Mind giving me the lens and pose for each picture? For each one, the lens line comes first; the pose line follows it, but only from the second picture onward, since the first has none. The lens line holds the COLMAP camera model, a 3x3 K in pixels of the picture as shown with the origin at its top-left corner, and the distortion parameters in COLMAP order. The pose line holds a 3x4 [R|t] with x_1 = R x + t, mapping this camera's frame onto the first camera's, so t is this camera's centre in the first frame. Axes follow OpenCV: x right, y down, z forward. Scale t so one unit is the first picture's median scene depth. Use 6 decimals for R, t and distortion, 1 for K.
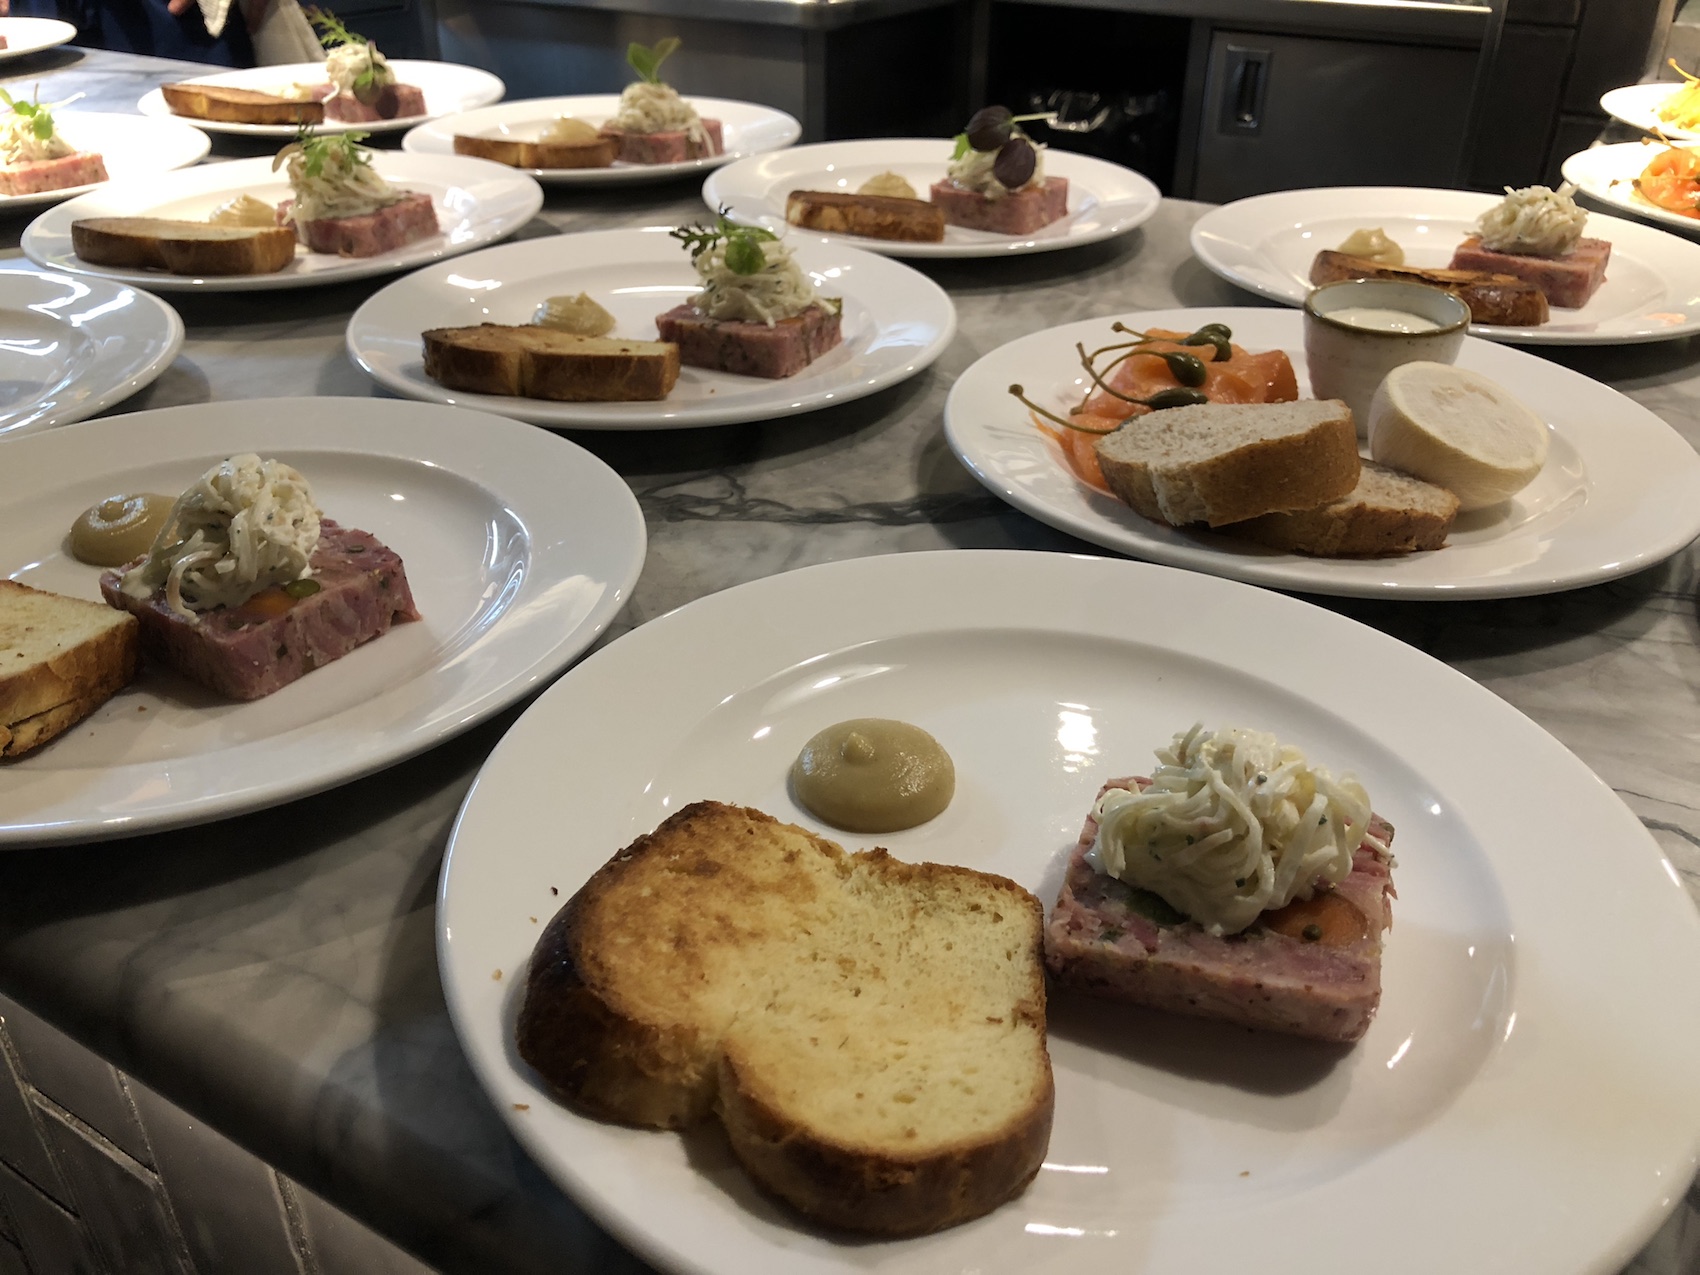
lens RADIAL K [[1438.0, 0, 863.2], [0, 1438.0, 631.1], [0, 0, 1]] dist [0.087746, -0.069521]
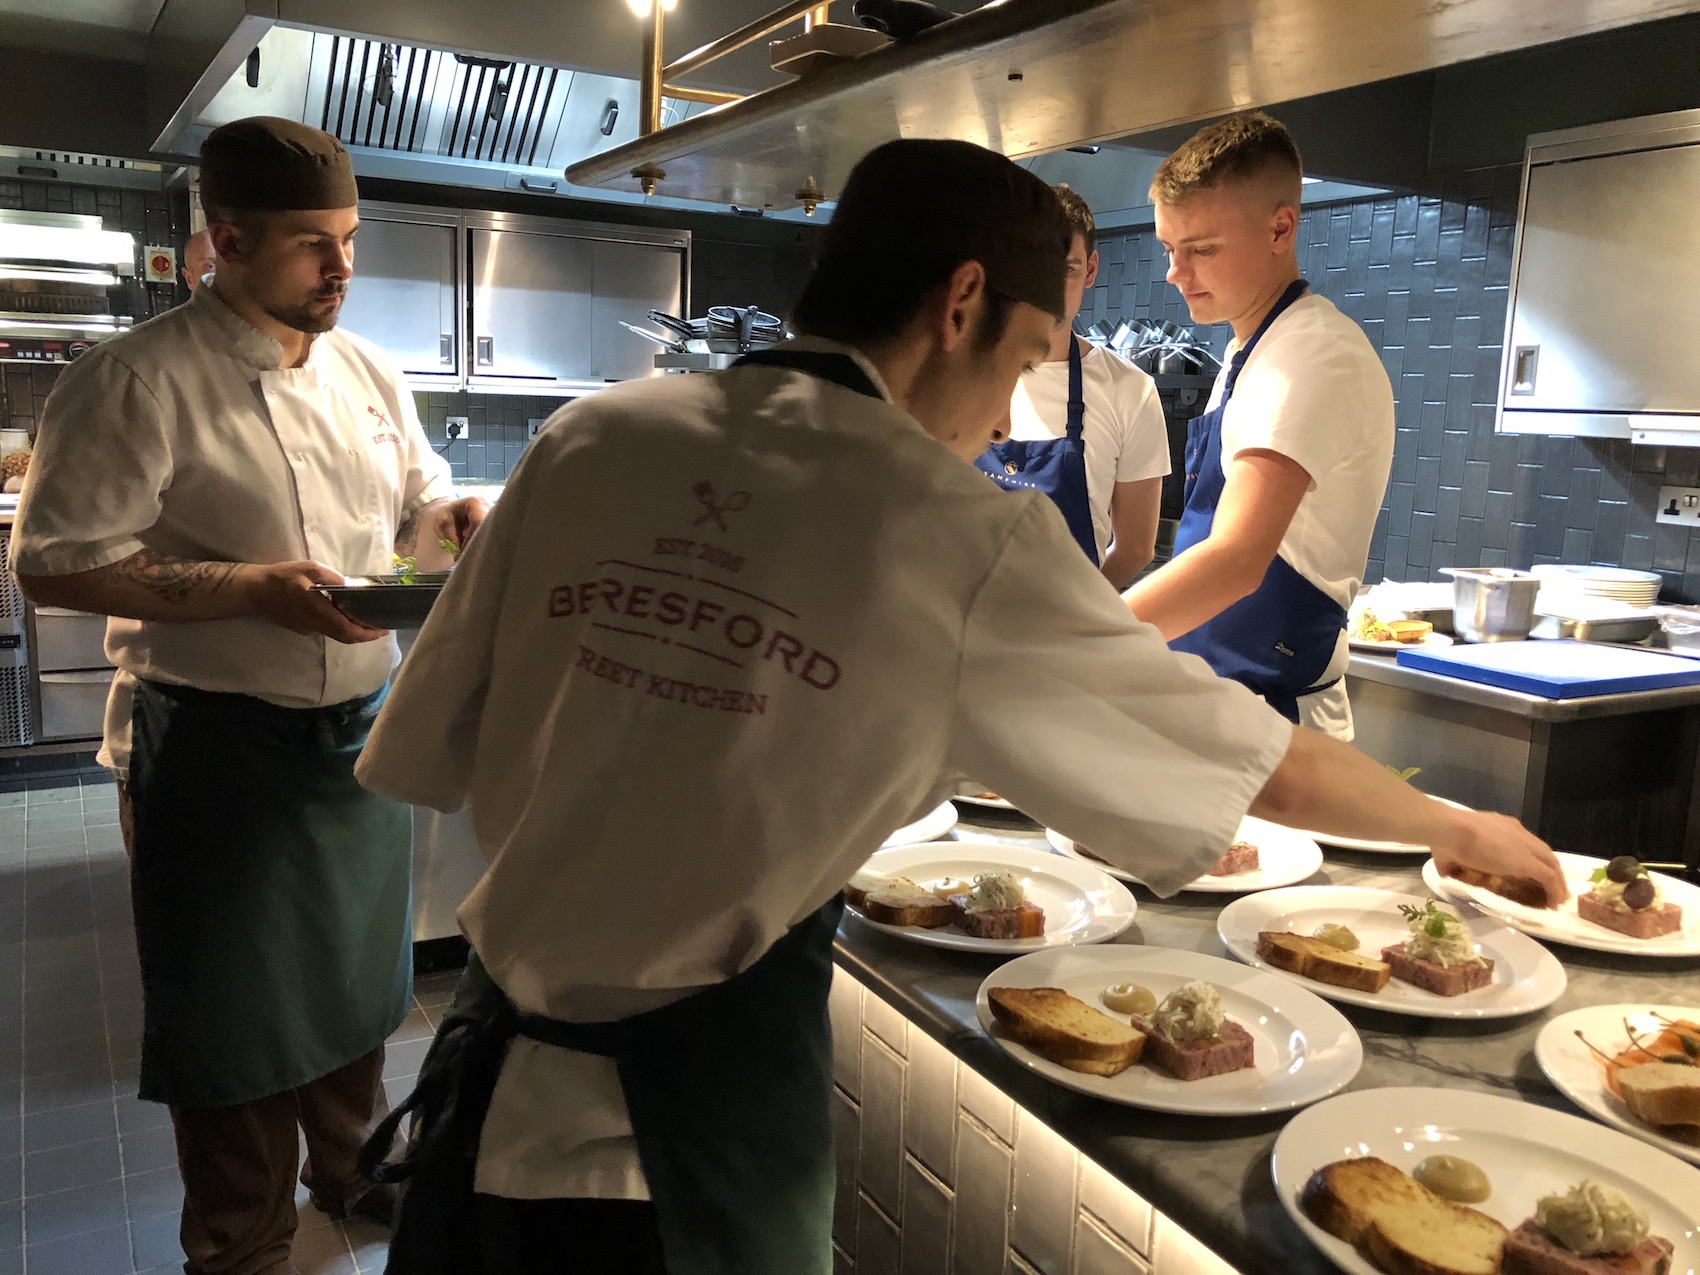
lens RADIAL K [[1438.0, 0, 863.2], [0, 1438.0, 631.1], [0, 0, 1]] dist [0.087746, -0.069521]
pose [[0.875506, 0.104816, -0.471702, 0.145554], [-0.267364, 0.918223, -0.292205, 0.171057], [0.402500, 0.381944, 0.831933, -1.249054]]
